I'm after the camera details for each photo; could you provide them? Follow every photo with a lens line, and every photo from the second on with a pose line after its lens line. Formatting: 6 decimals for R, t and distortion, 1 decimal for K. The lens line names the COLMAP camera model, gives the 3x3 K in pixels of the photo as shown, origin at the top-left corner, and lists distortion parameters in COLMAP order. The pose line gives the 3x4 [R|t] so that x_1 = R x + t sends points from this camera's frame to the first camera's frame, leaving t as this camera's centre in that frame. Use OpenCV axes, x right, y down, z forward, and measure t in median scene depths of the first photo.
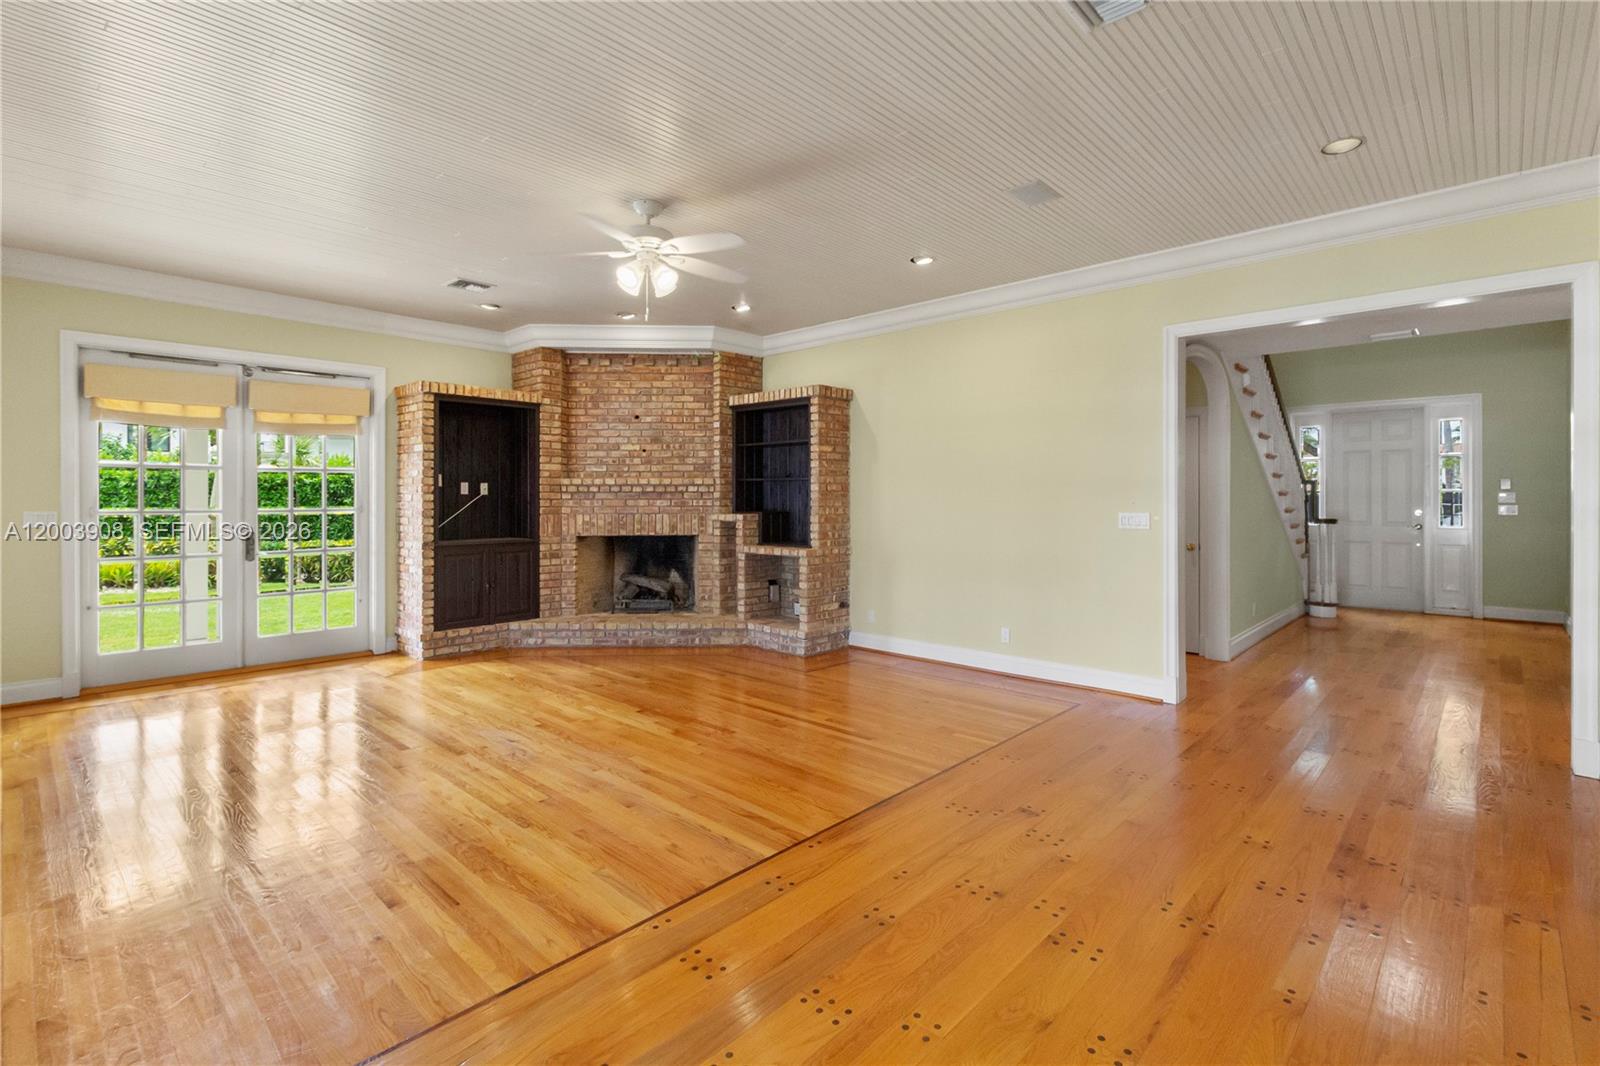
lens RADIAL K [[738.9, 0, 831.2], [0, 738.9, 495.5], [0, 0, 1]] dist [0.008349, 0.001351]
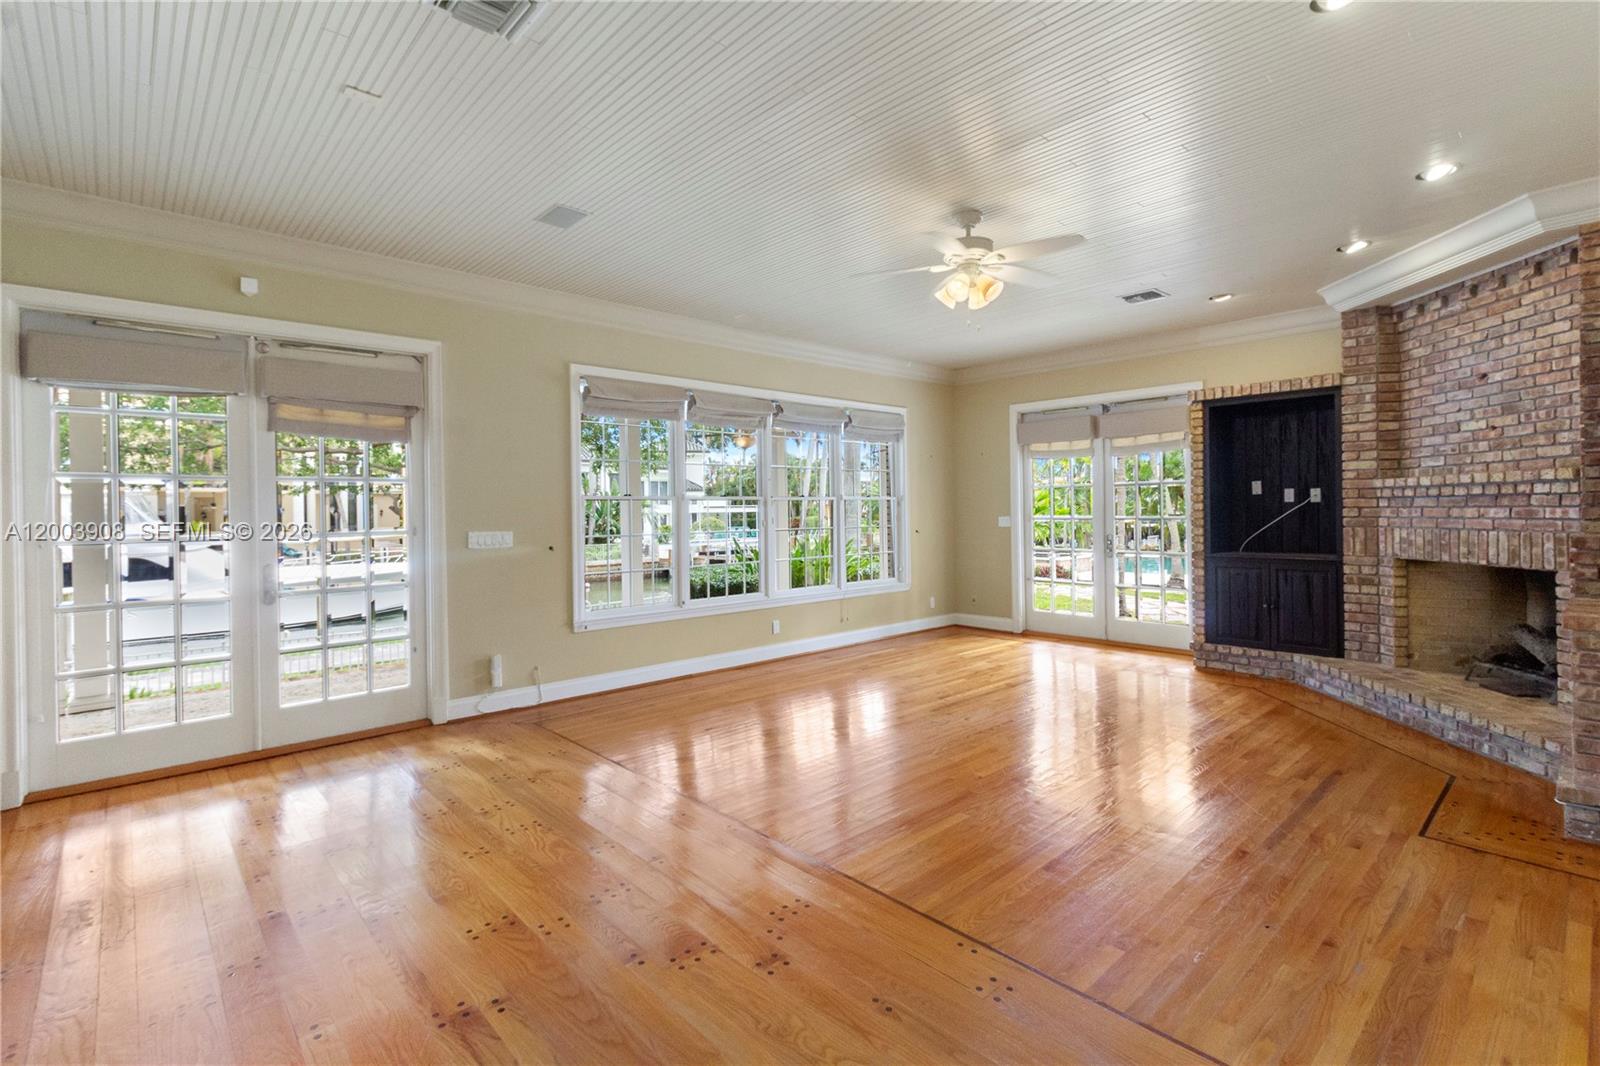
lens RADIAL K [[738.9, 0, 805.0], [0, 738.9, 510.8], [0, 0, 1]] dist [0.008349, 0.001351]
pose [[-0.091787, 0.002725, -0.995775, 0.432674], [0.015031, 0.999886, 0.001351, -0.001023], [0.995665, -0.014844, -0.091817, 0.493180]]
